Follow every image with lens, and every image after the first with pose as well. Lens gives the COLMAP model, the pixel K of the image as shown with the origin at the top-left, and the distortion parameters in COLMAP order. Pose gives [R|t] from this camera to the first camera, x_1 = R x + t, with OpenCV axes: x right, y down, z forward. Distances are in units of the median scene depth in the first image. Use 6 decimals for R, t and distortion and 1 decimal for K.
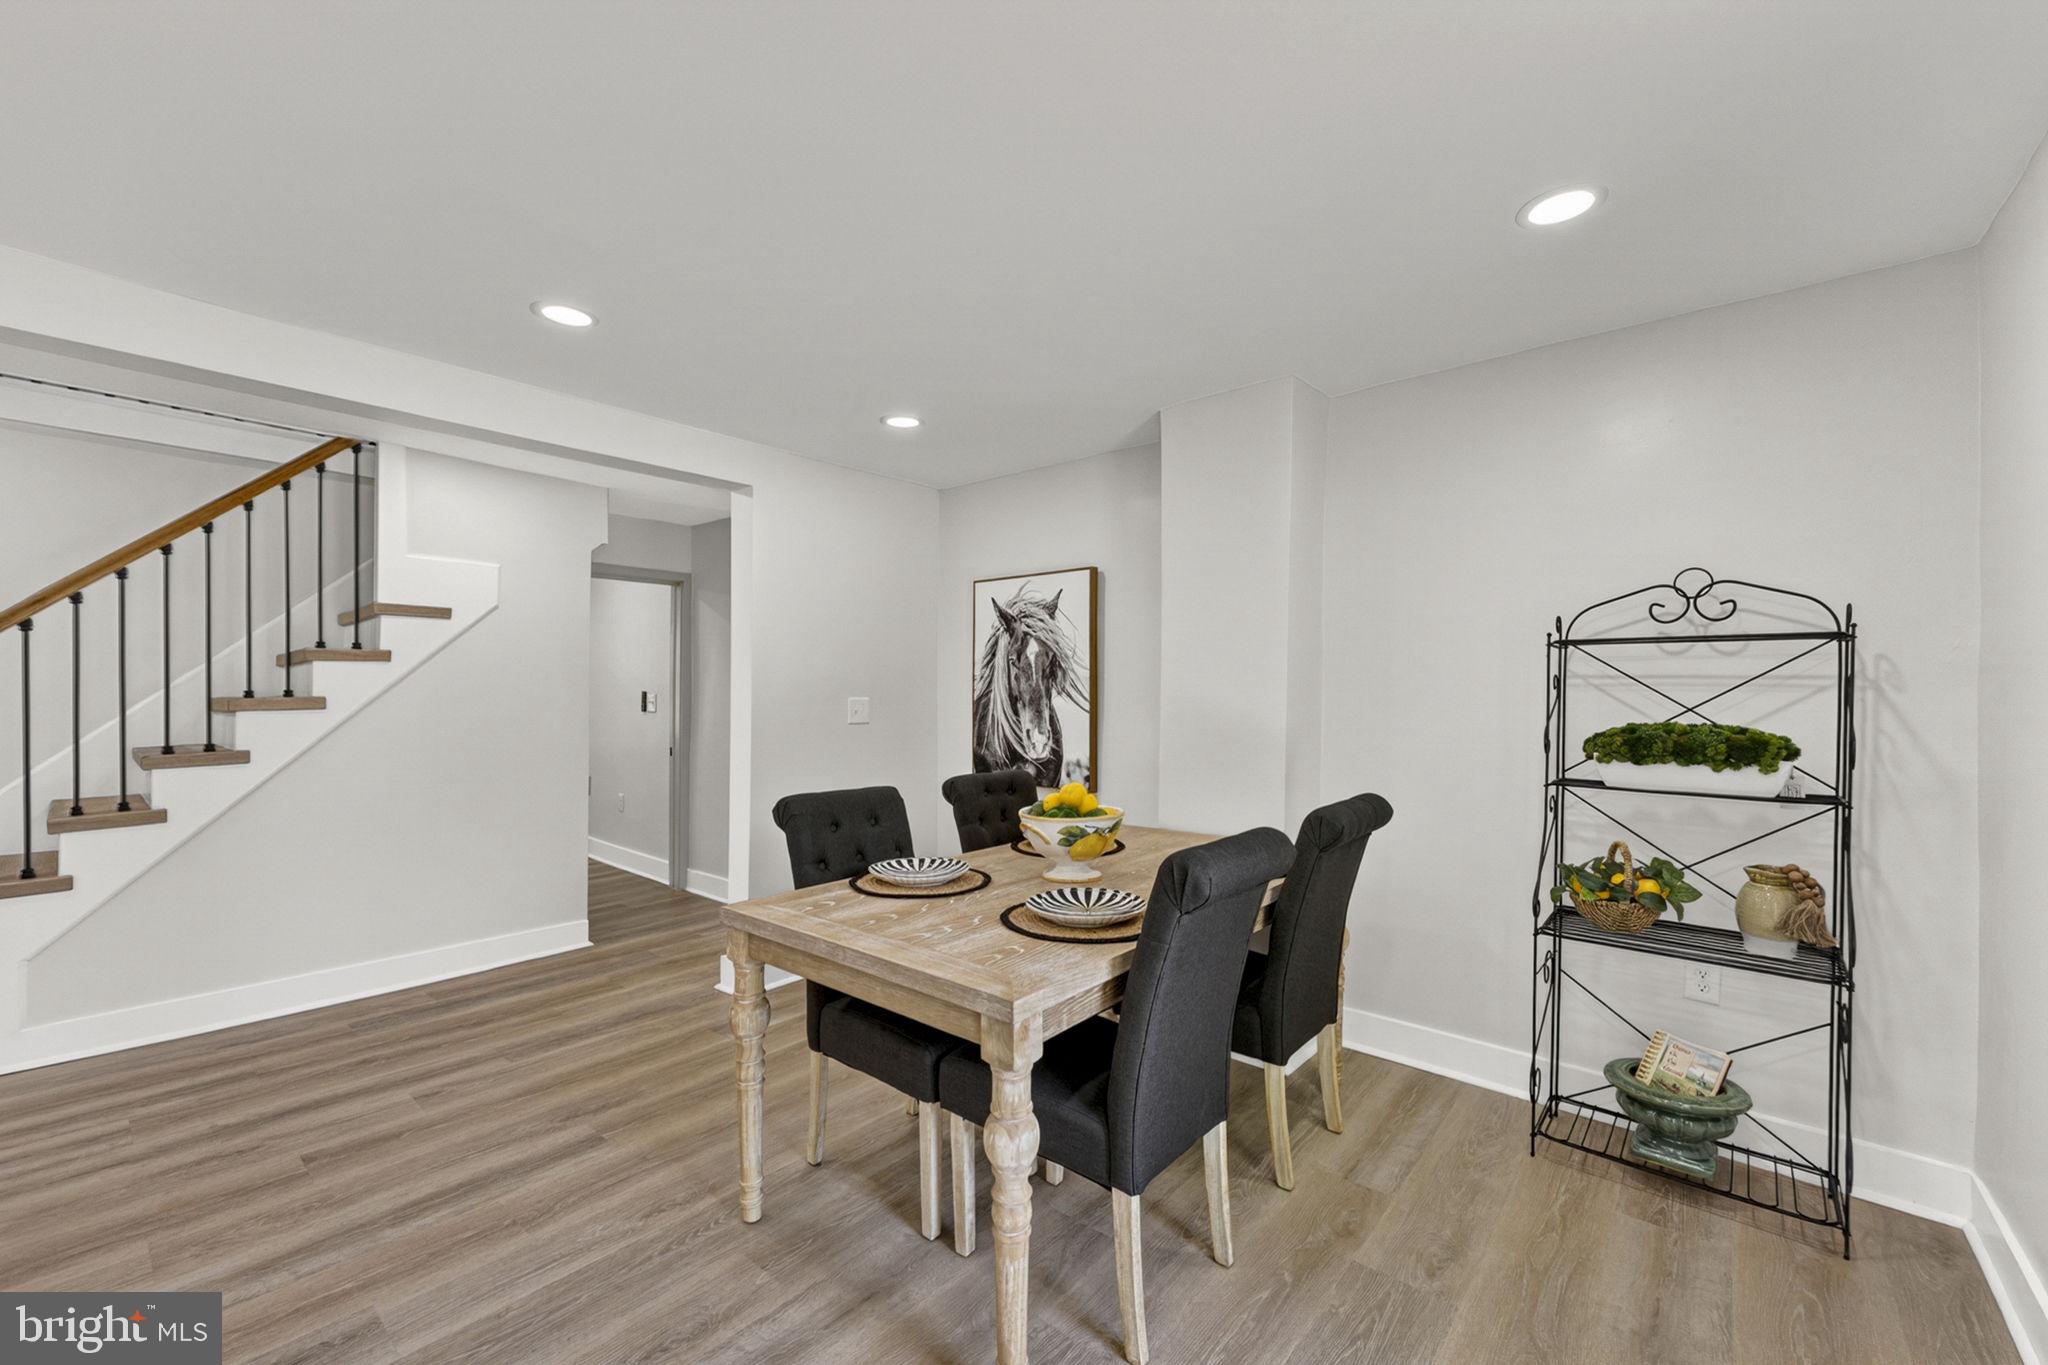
lens RADIAL K [[819.6, 0, 1020.2], [0, 819.6, 703.9], [0, 0, 1]] dist [-0.007001, -0.000822]
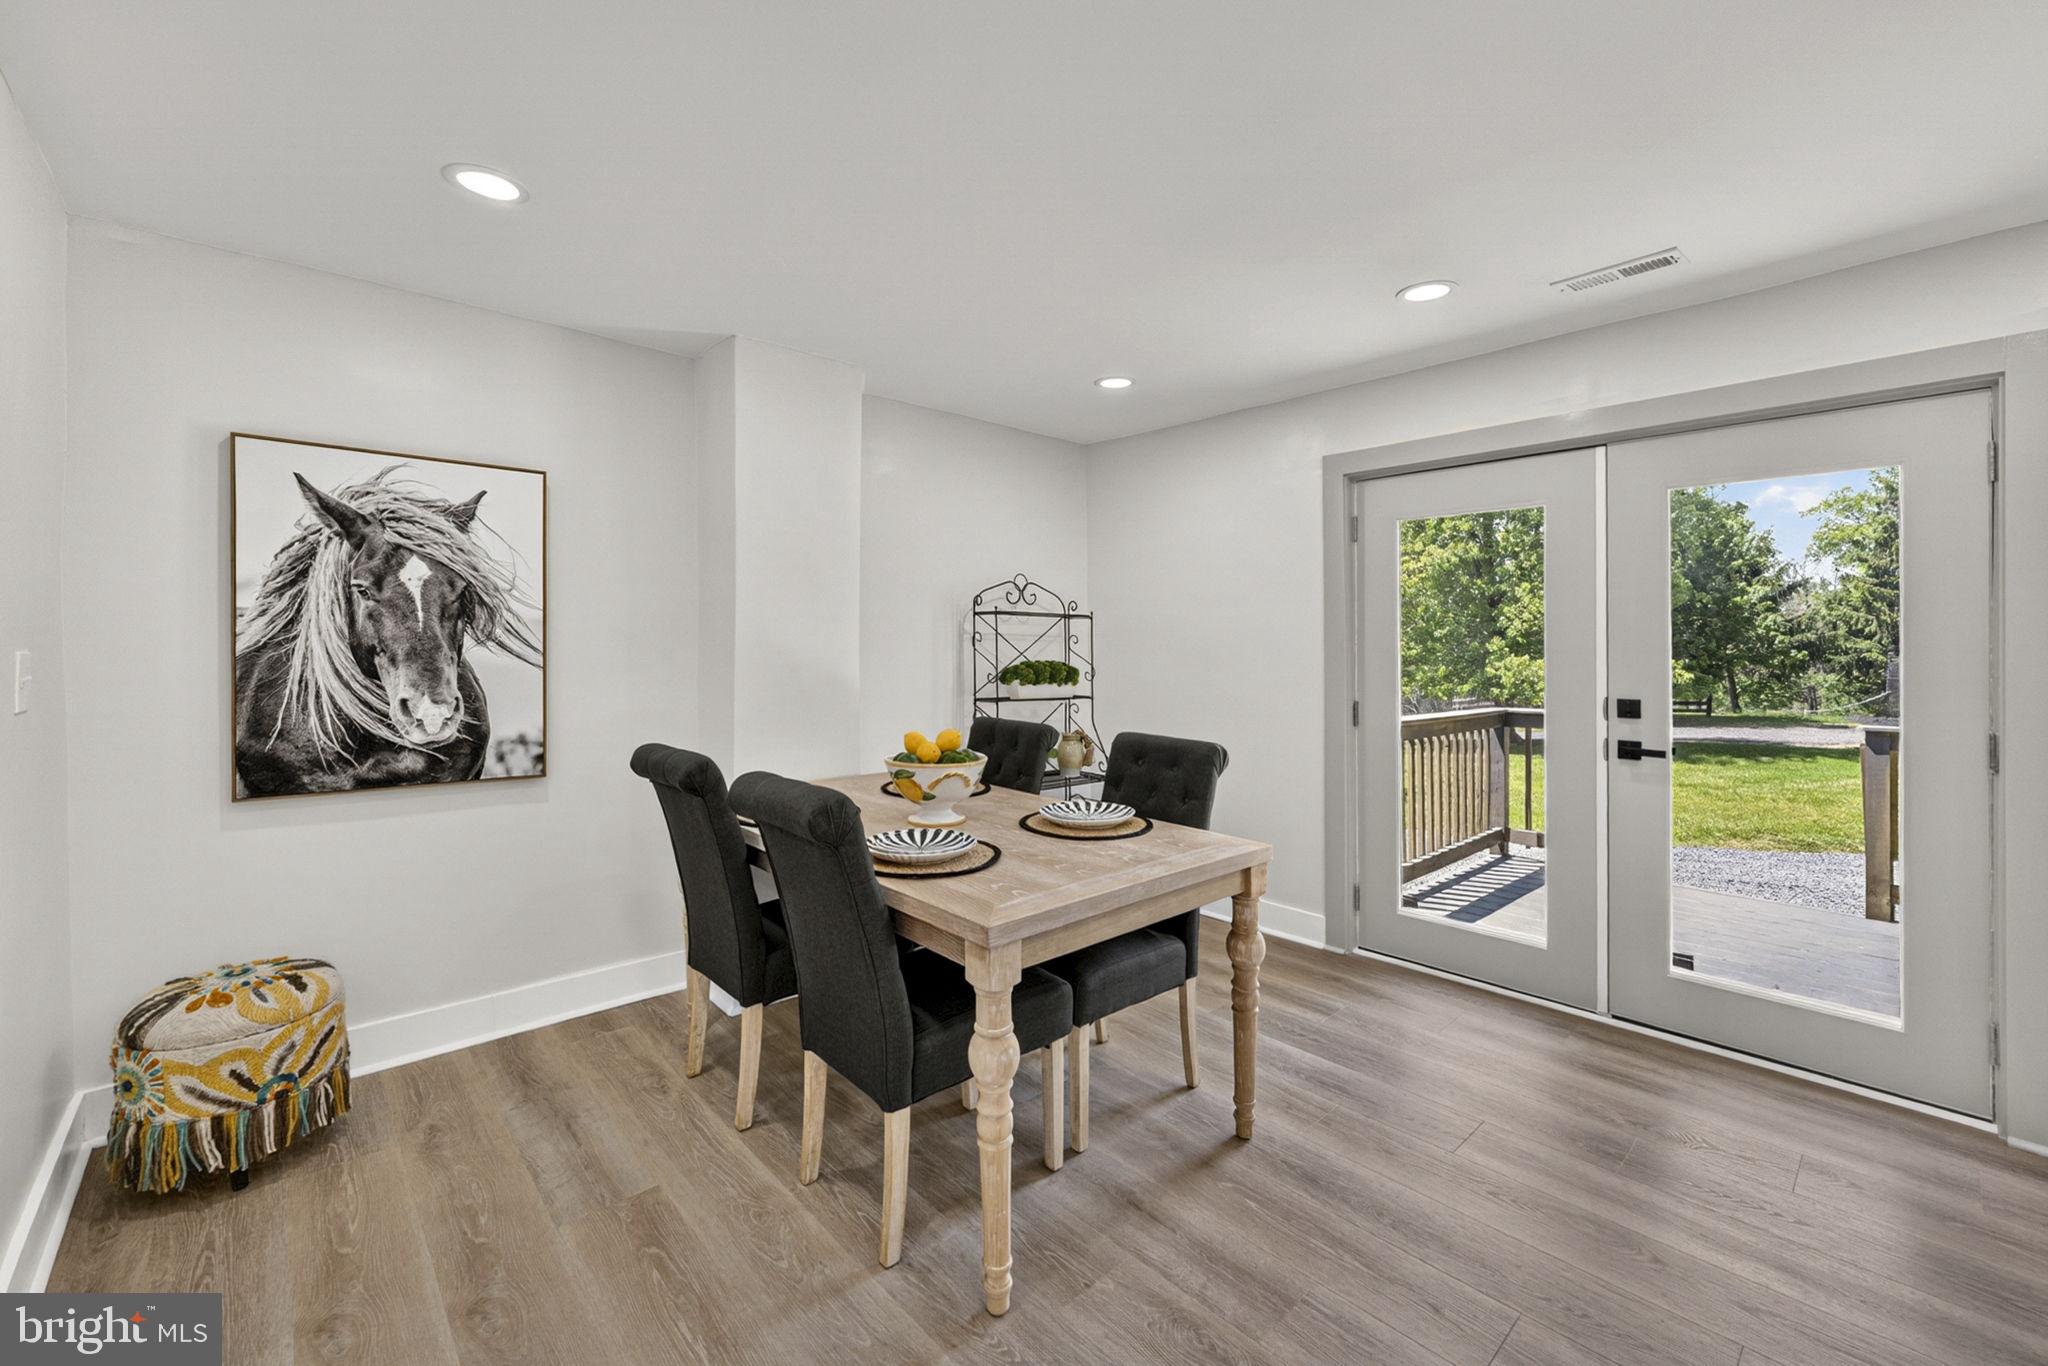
lens RADIAL K [[836.9, 0, 1027.0], [0, 836.9, 658.0], [0, 0, 1]] dist [-0.000070, -0.001196]
pose [[0.118382, -0.021225, 0.992741, -0.587092], [0.003876, 0.999774, 0.020913, -0.012295], [-0.992961, 0.001373, 0.118438, 0.454292]]
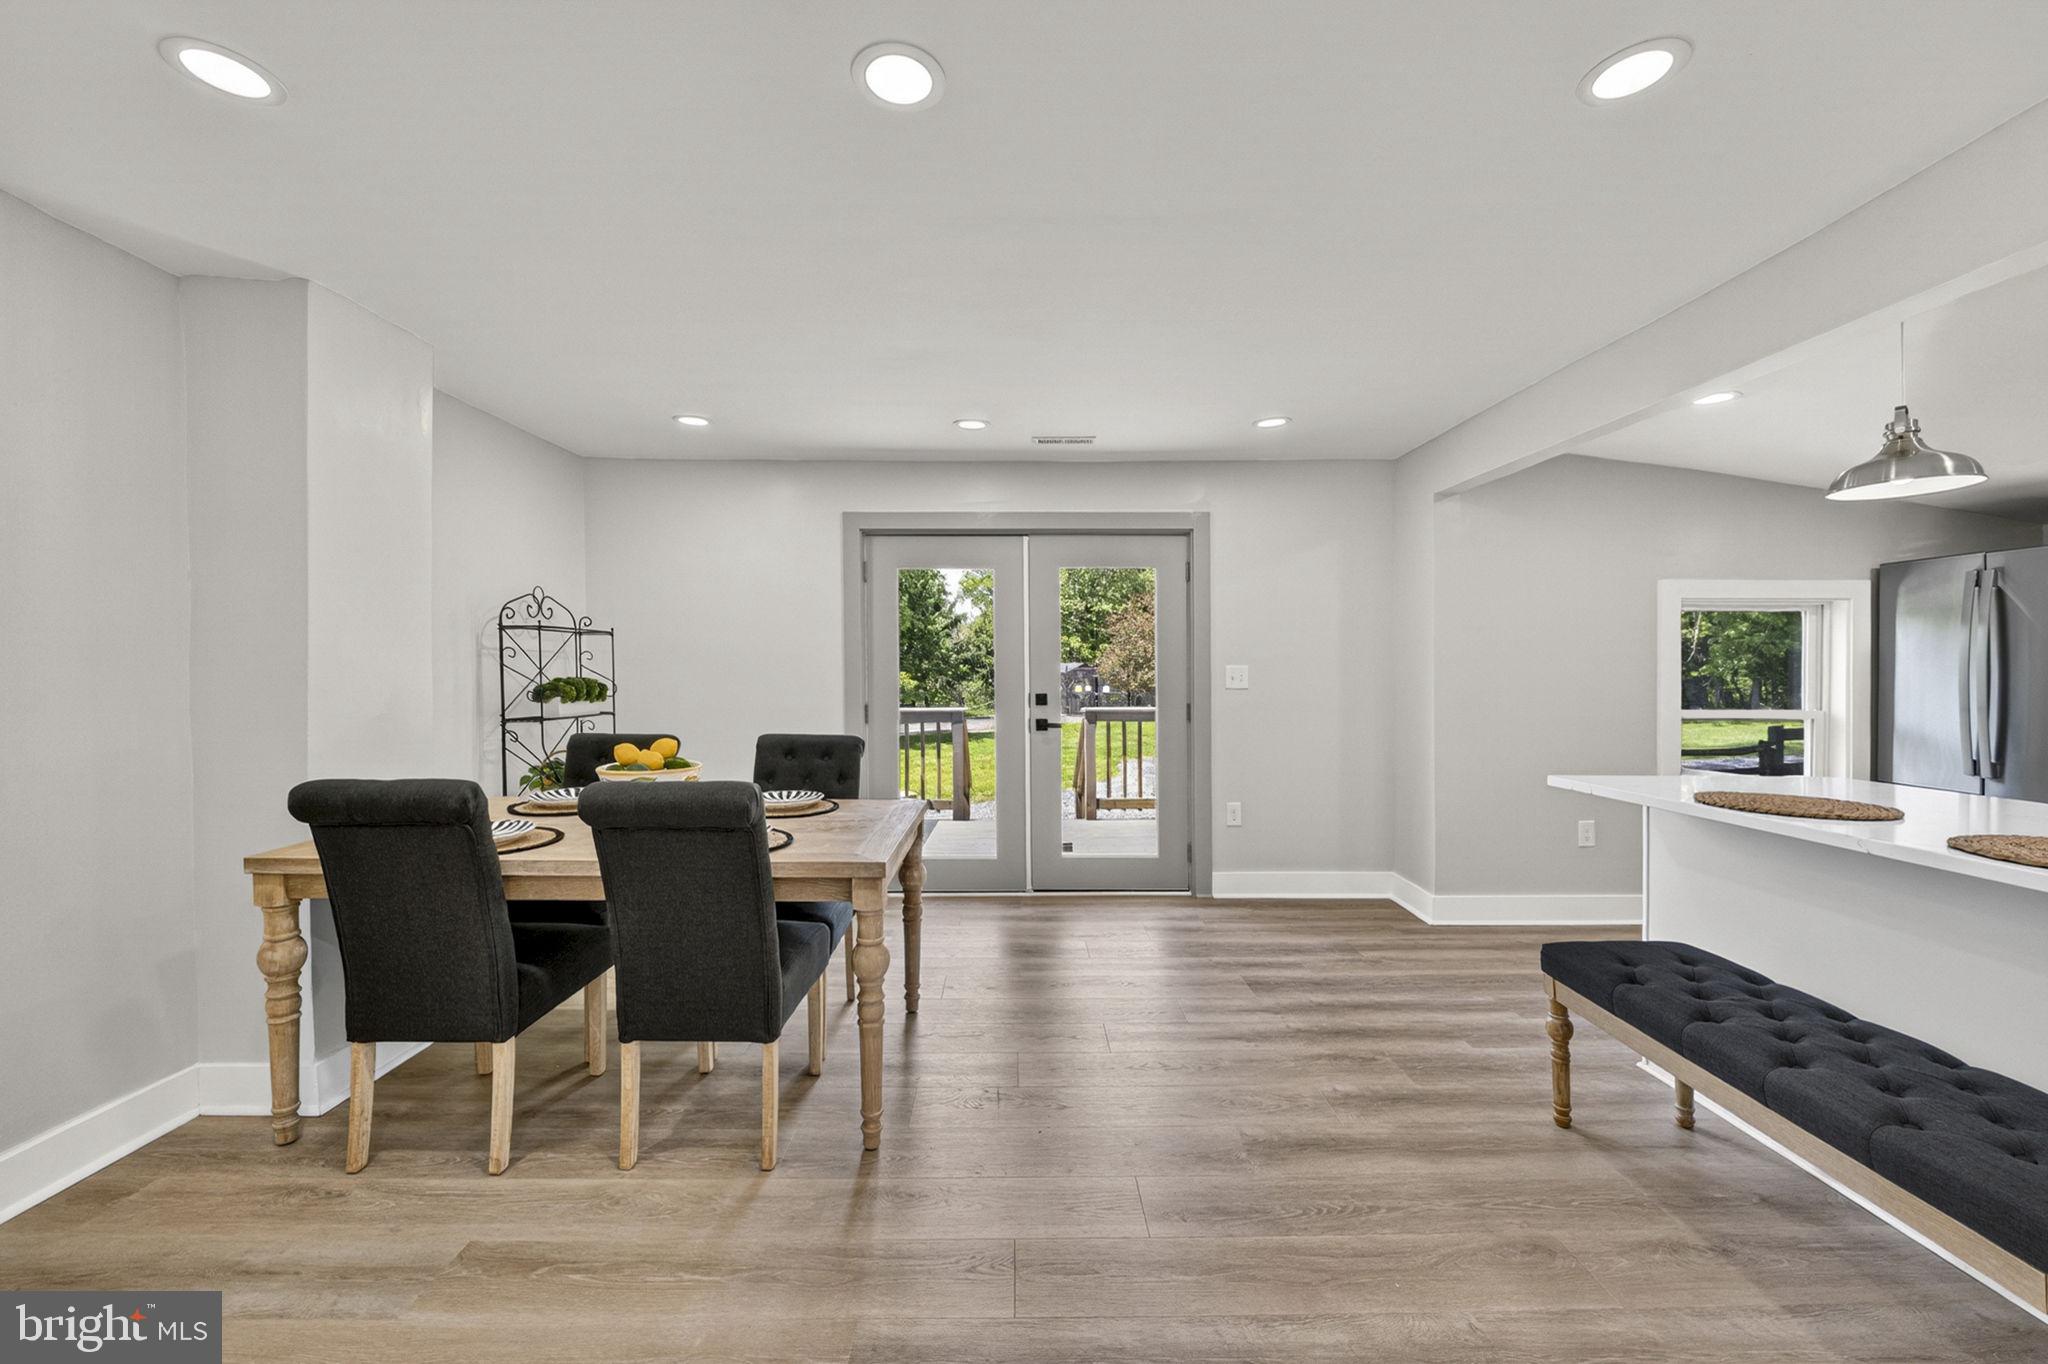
lens RADIAL K [[836.9, 0, 1037.1], [0, 836.9, 675.5], [0, 0, 1]] dist [-0.000070, -0.001196]
pose [[-0.669335, -0.016259, 0.742783, -0.680170], [0.001863, 0.999721, 0.023562, -0.012448], [-0.742959, 0.017155, -0.669117, 0.822908]]
